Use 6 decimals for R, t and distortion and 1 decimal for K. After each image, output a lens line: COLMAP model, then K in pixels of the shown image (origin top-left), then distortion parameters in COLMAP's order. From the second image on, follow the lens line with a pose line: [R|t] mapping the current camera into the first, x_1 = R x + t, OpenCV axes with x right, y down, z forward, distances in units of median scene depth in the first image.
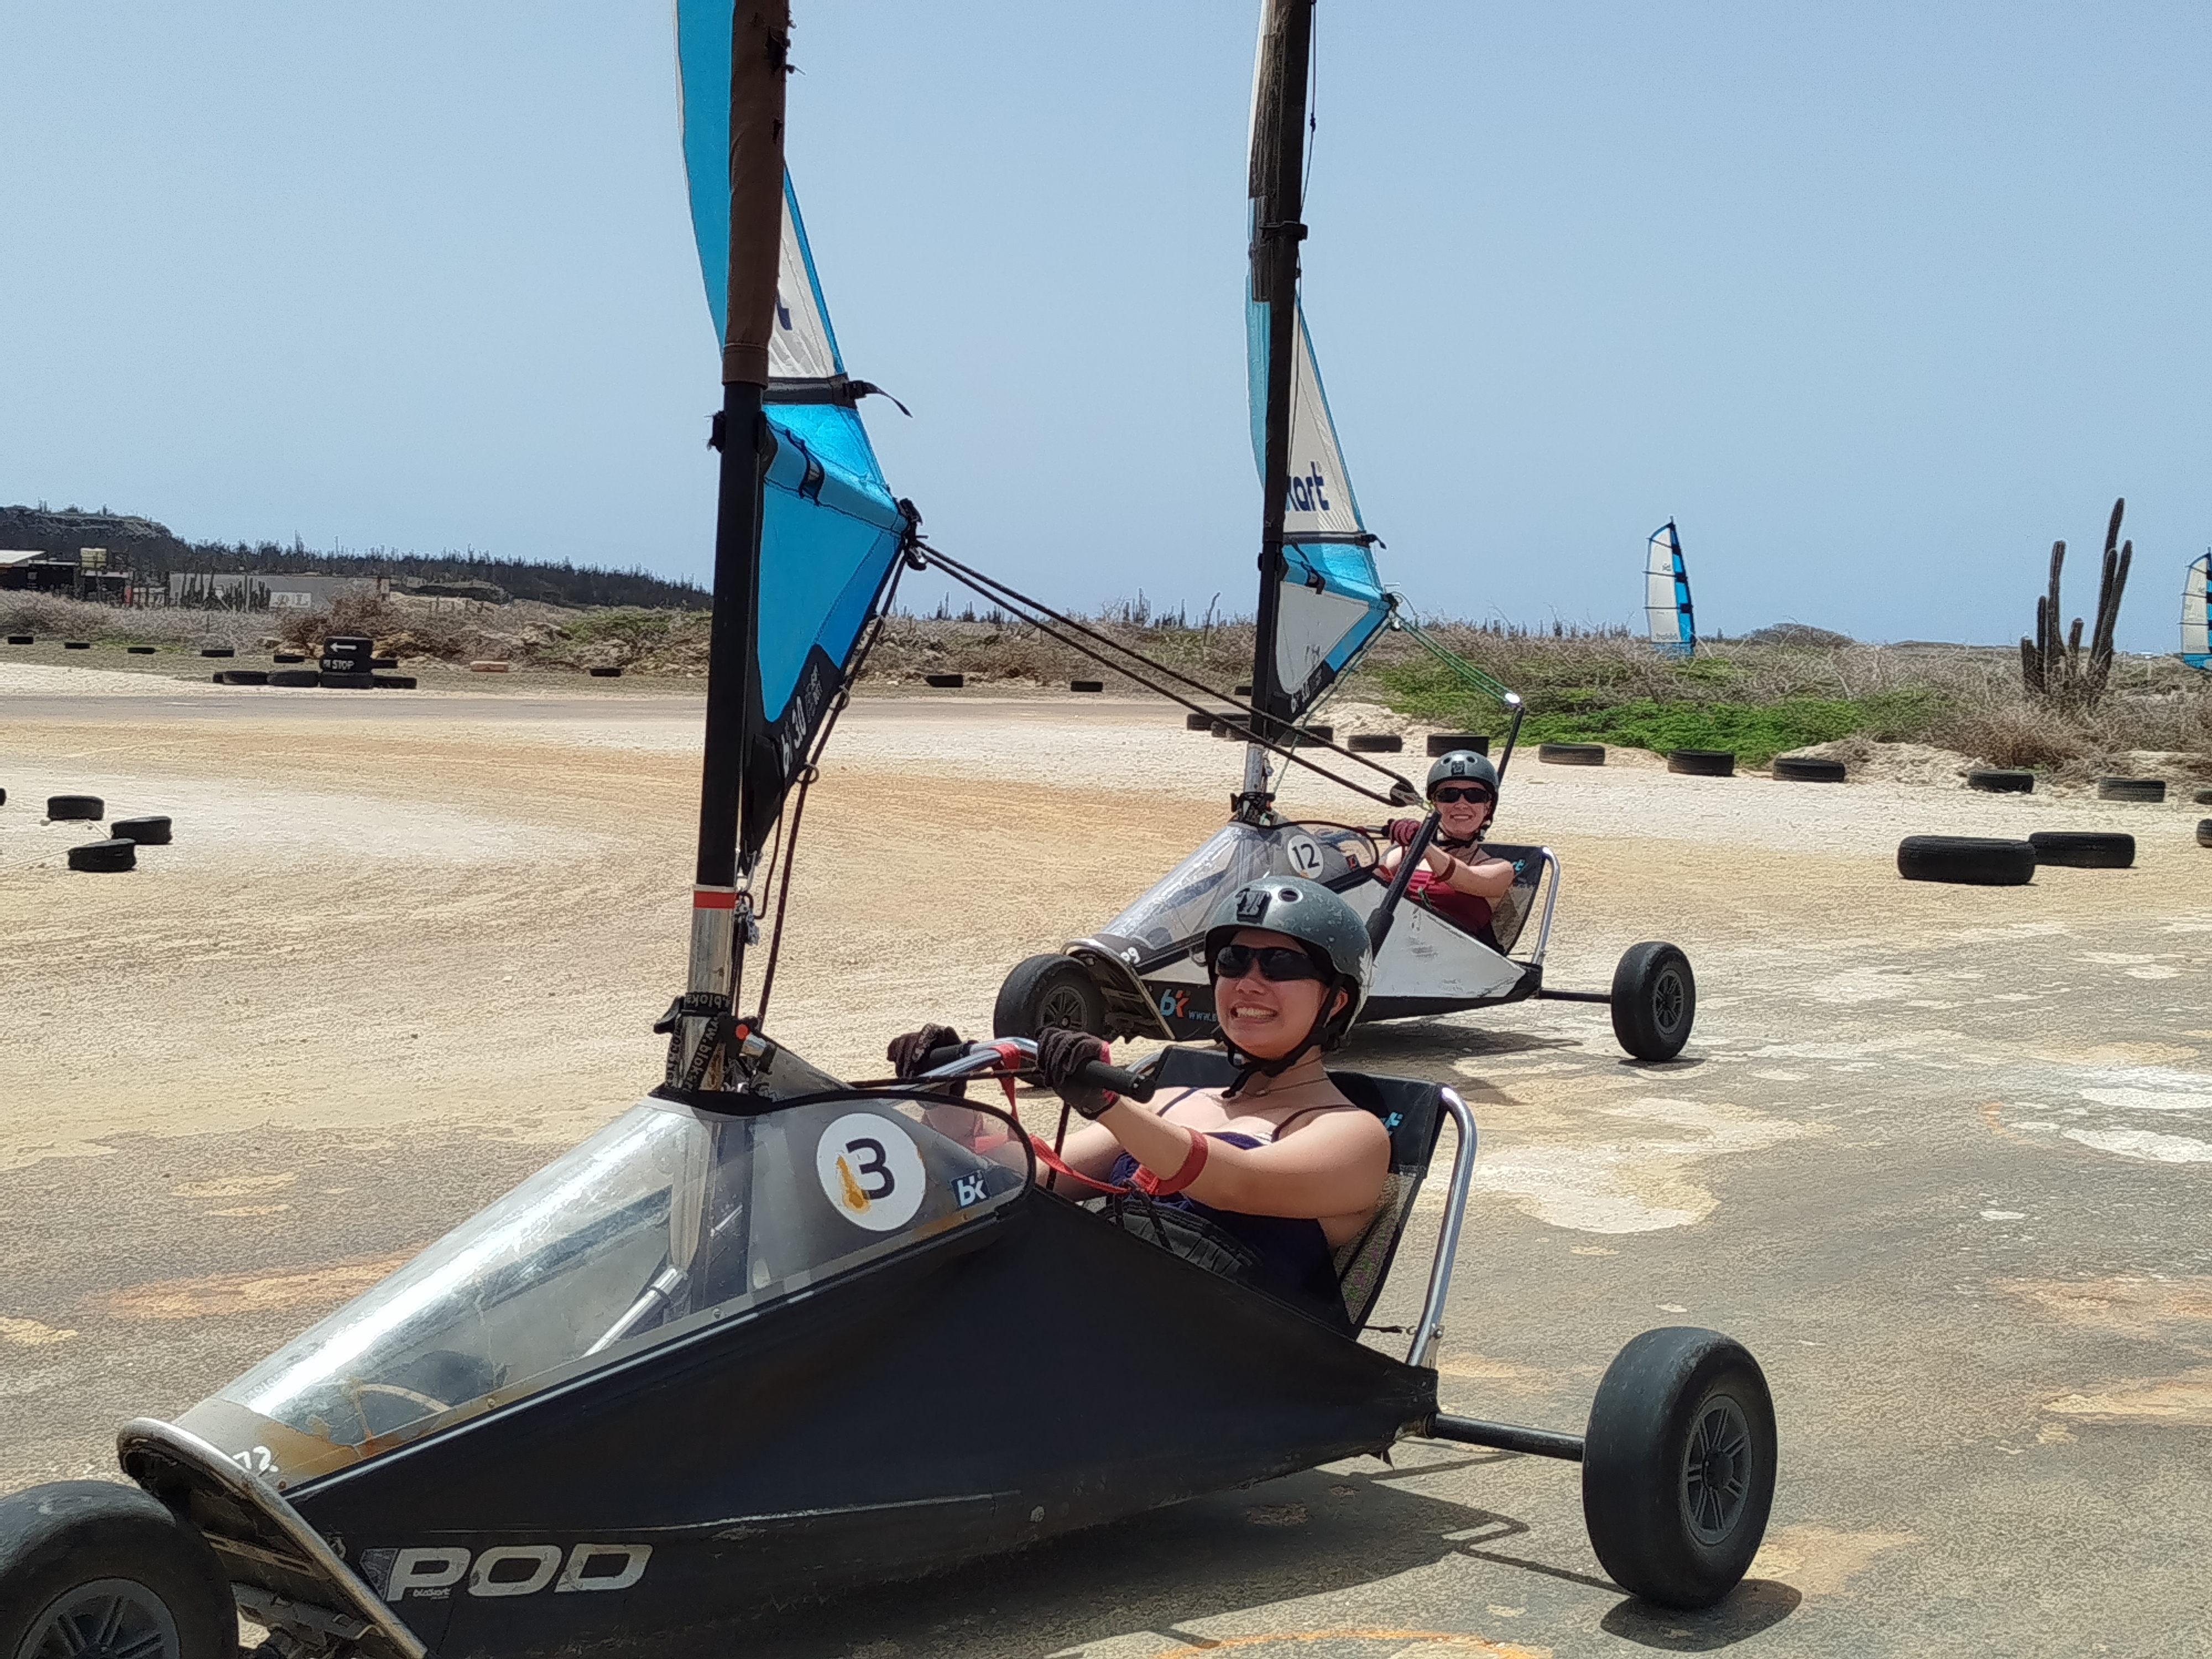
lens RADIAL K [[3100.3, 0, 1109.3], [0, 3100.3, 828.6], [0, 0, 1]] dist [0.220832, -1.094397]
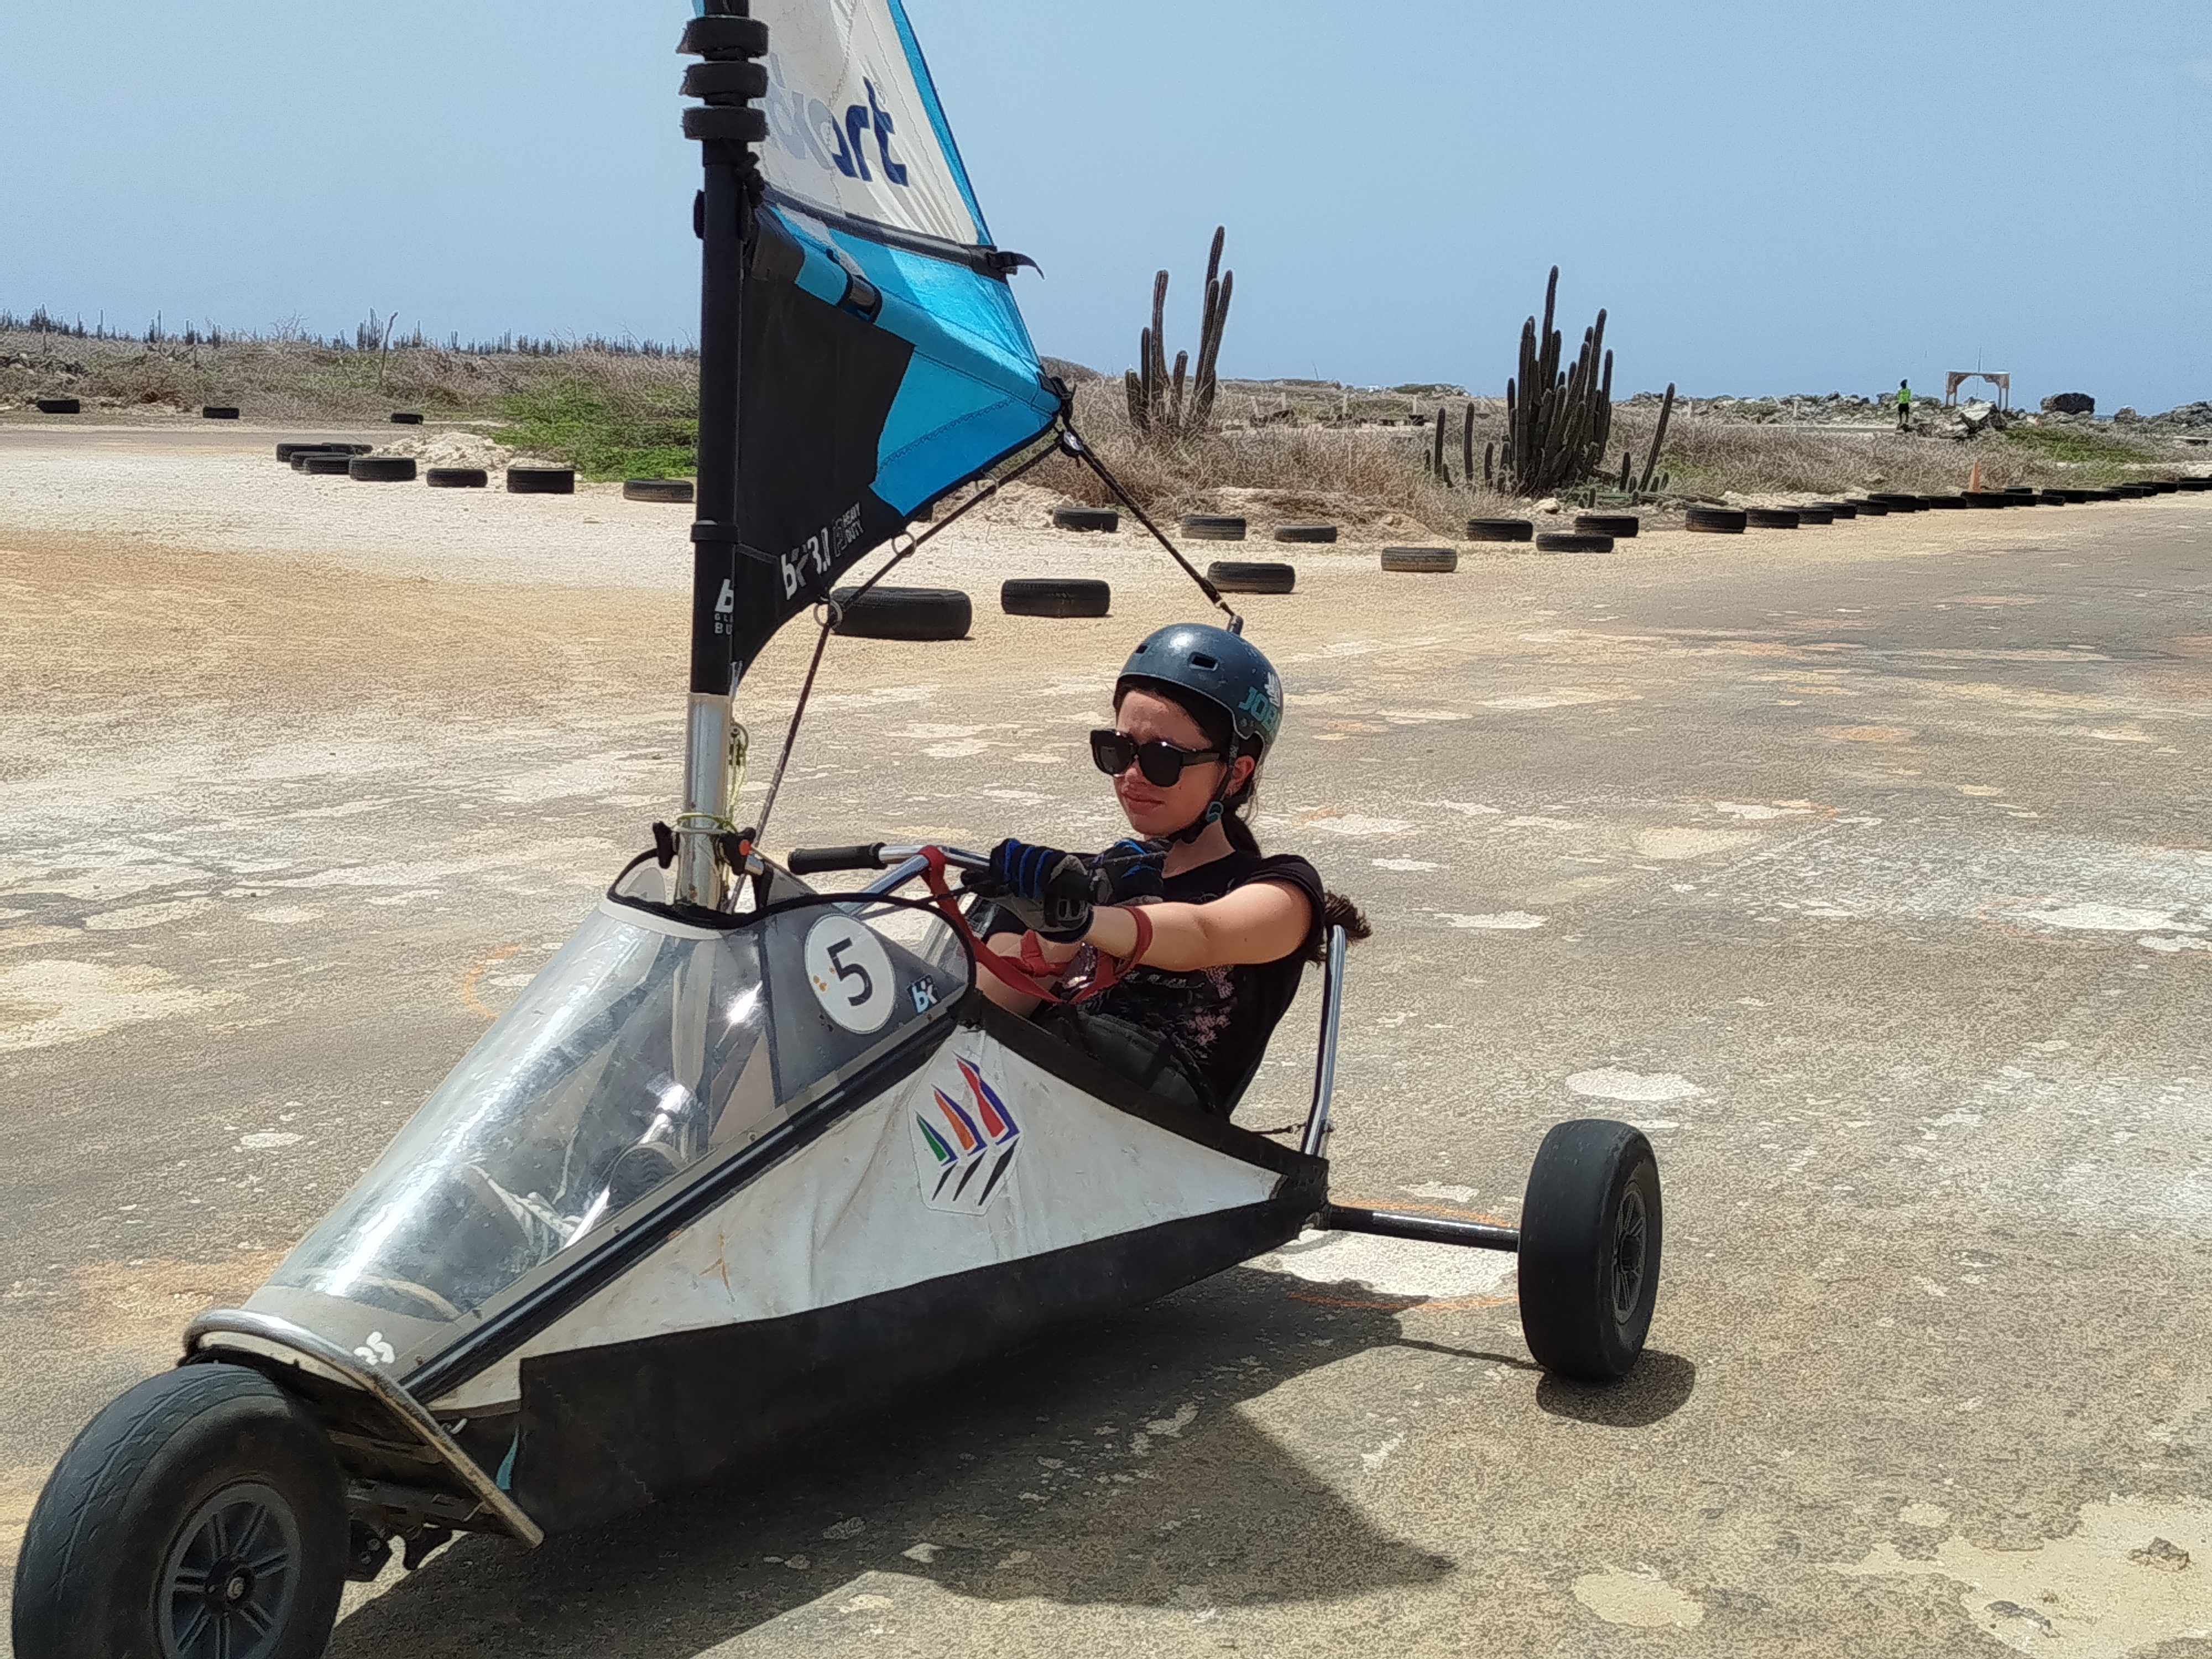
lens RADIAL K [[3106.6, 0, 1110.8], [0, 3106.6, 829.9], [0, 0, 1]] dist [0.226853, -1.069618]
pose [[0.972744, -0.027804, 0.230210, 0.060454], [0.007915, 0.996188, 0.086871, -0.002727], [-0.231748, -0.082682, 0.969256, 0.045359]]
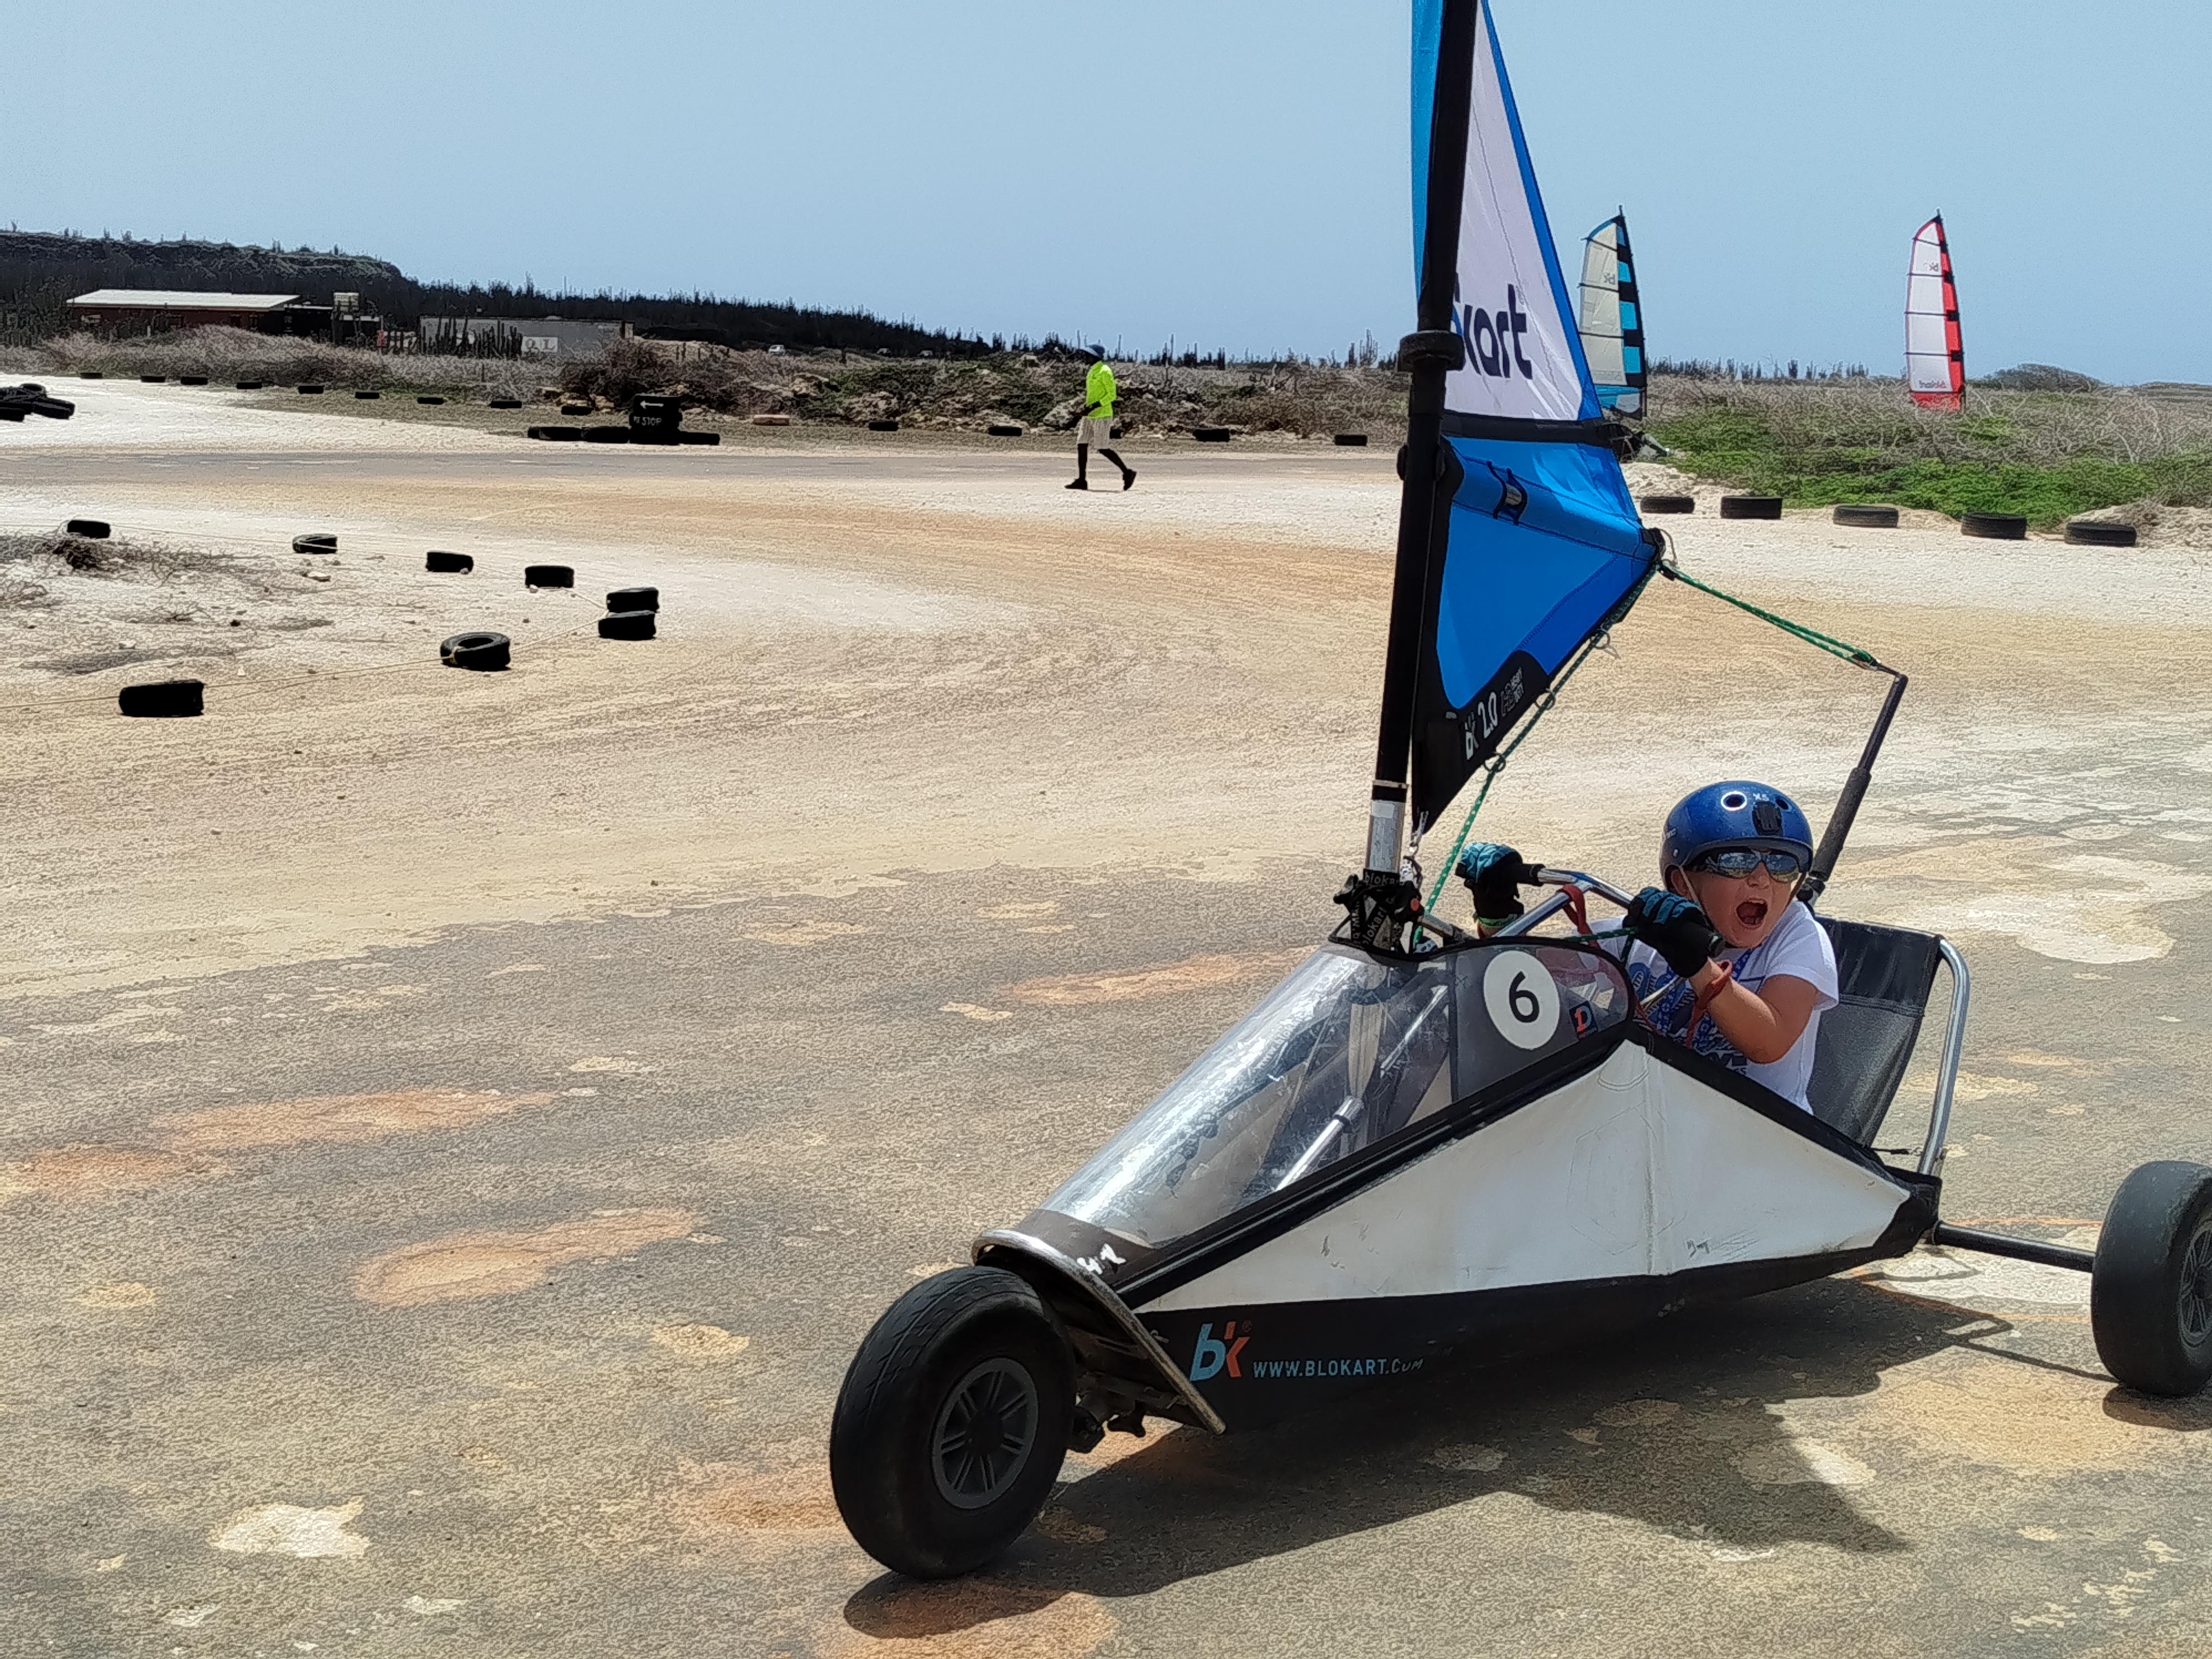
lens RADIAL K [[3090.6, 0, 1109.0], [0, 3090.6, 821.6], [0, 0, 1]] dist [0.232103, -1.139219]
pose [[0.997537, 0.010285, -0.069388, -0.027851], [-0.004683, 0.996750, 0.080421, -0.005087], [0.069989, -0.079898, 0.994343, -0.052035]]
